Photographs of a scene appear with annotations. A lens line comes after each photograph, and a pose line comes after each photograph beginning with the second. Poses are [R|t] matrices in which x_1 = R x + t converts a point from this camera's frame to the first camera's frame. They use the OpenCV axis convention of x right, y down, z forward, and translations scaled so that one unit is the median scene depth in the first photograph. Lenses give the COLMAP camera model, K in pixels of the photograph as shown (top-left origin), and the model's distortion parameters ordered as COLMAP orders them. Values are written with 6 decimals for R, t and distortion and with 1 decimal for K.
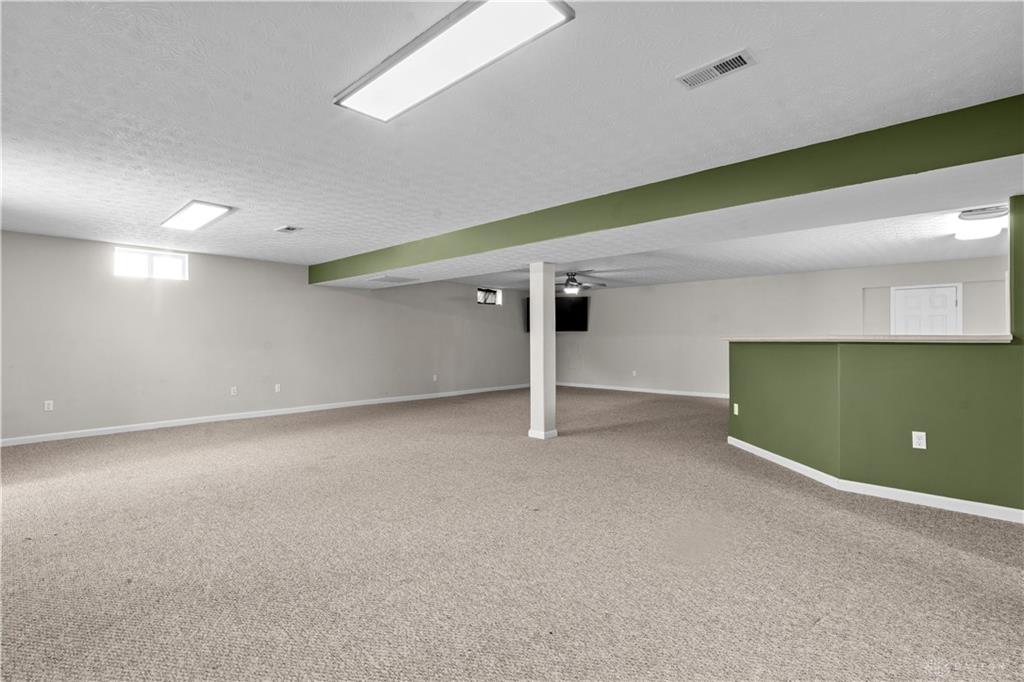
lens RADIAL K [[469.5, 0, 507.3], [0, 469.5, 339.8], [0, 0, 1]] dist [-0.006894, 0.002129]
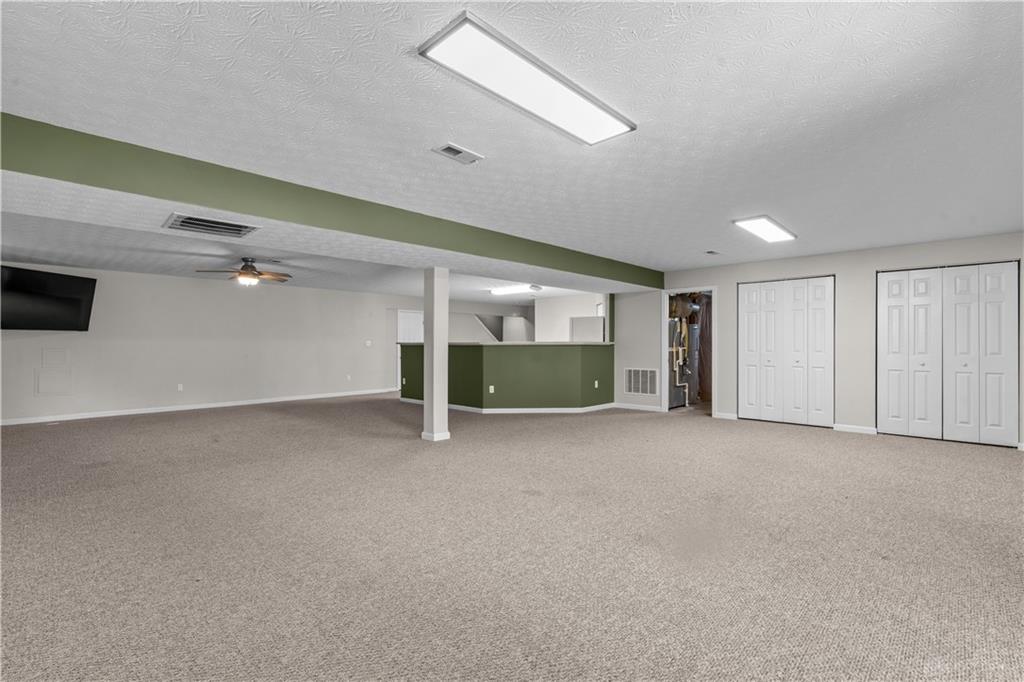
lens RADIAL K [[469.5, 0, 506.6], [0, 469.5, 342.0], [0, 0, 1]] dist [-0.006894, 0.002129]
pose [[0.013917, 0.003801, 0.999896, -0.640735], [0.003985, 0.999985, -0.003857, 0.001038], [-0.999895, 0.004039, 0.013902, 0.566652]]
